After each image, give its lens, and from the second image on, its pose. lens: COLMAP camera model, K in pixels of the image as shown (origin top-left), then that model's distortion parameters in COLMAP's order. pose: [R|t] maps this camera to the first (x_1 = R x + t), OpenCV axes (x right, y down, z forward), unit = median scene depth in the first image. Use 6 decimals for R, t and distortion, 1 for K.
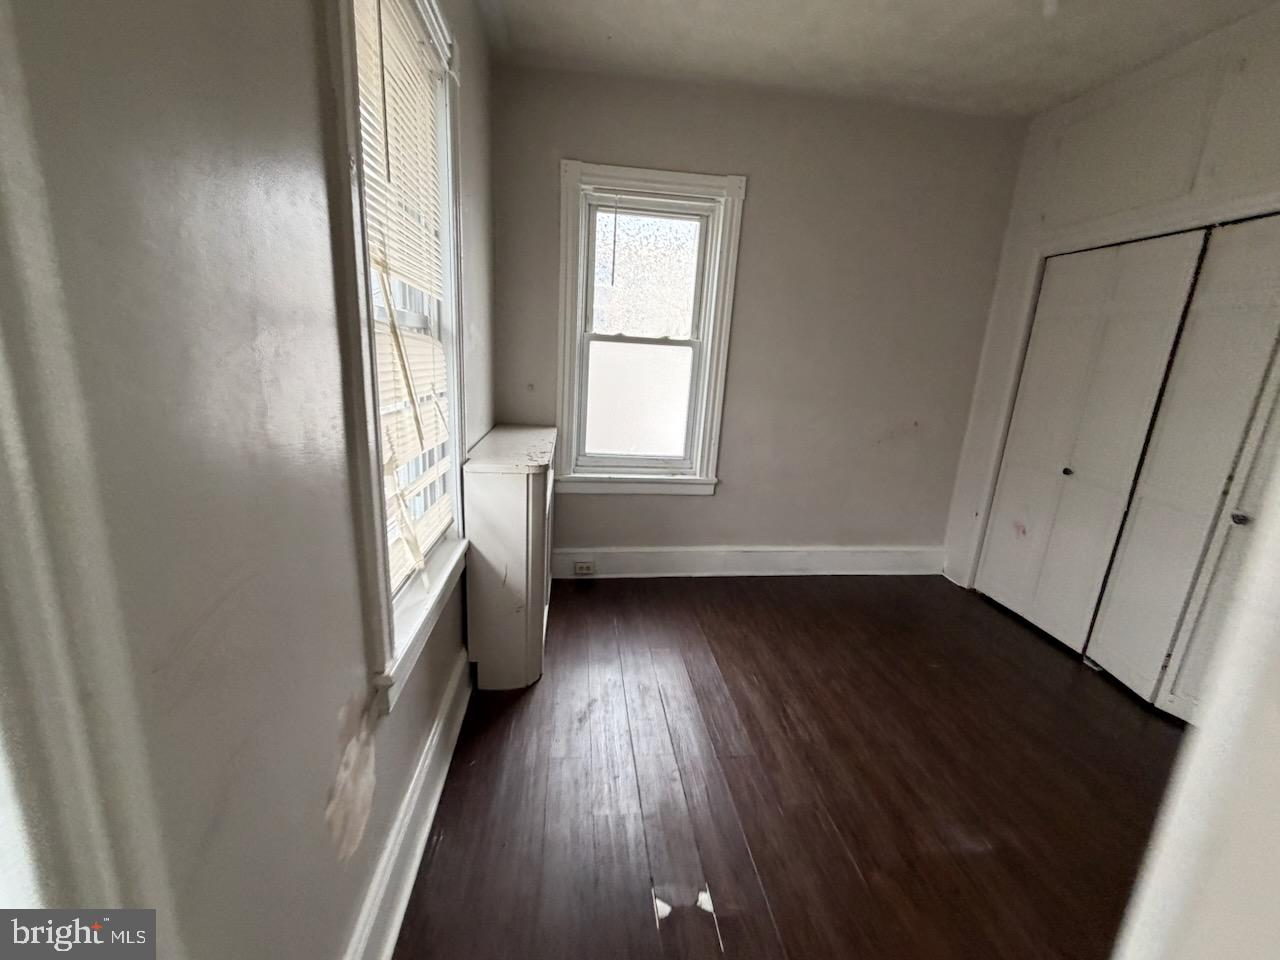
lens RADIAL K [[522.3, 0, 640.1], [0, 522.3, 479.3], [0, 0, 1]] dist [0.001348, -0.000134]
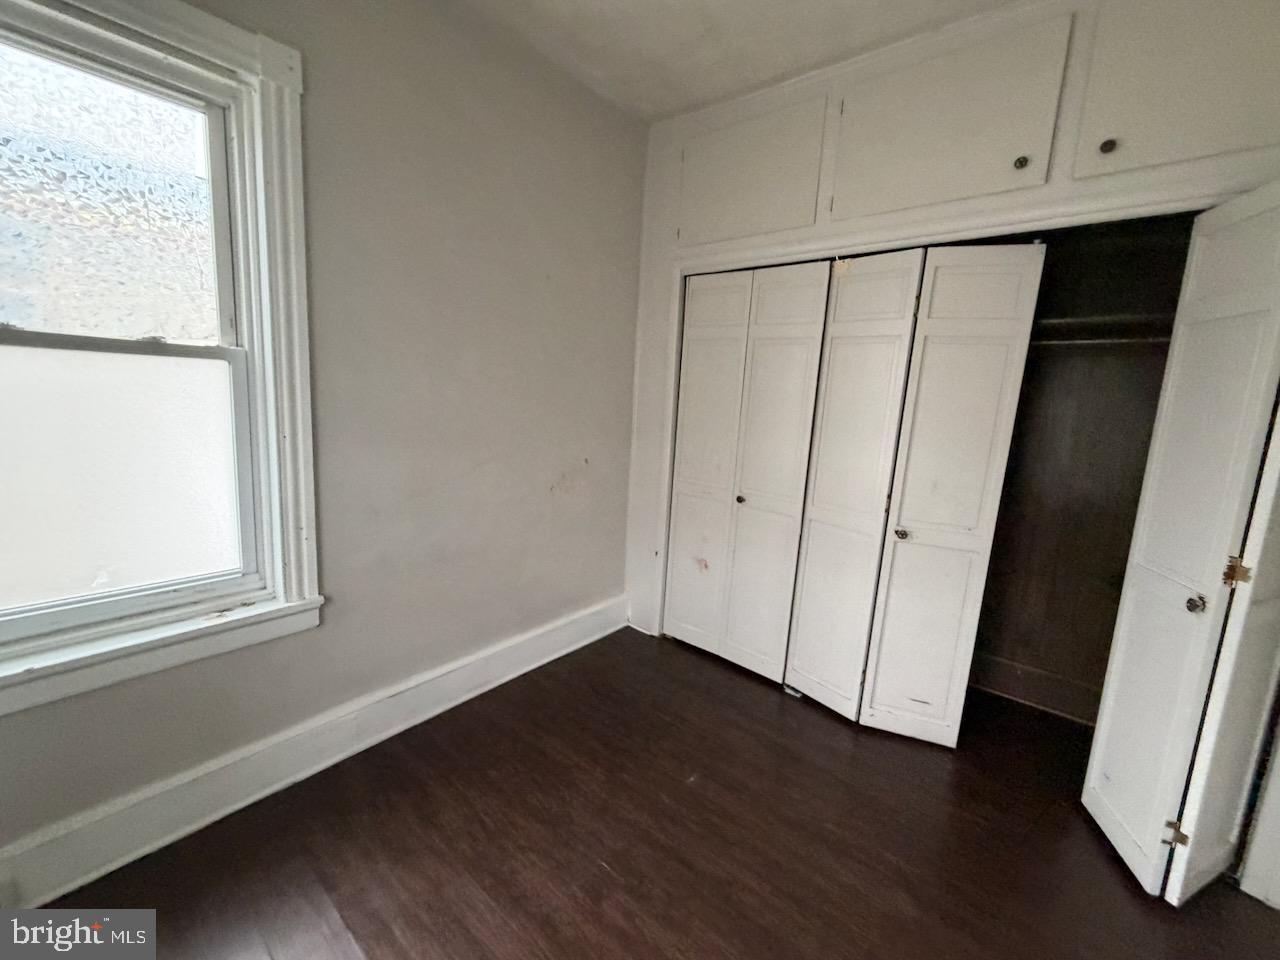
lens RADIAL K [[522.3, 0, 638.8], [0, 522.3, 477.5], [0, 0, 1]] dist [0.001348, -0.000134]
pose [[0.731562, -0.123583, 0.670480, 0.037885], [0.149901, 0.988525, 0.018648, -0.093087], [-0.665091, 0.086864, 0.741693, 0.377512]]
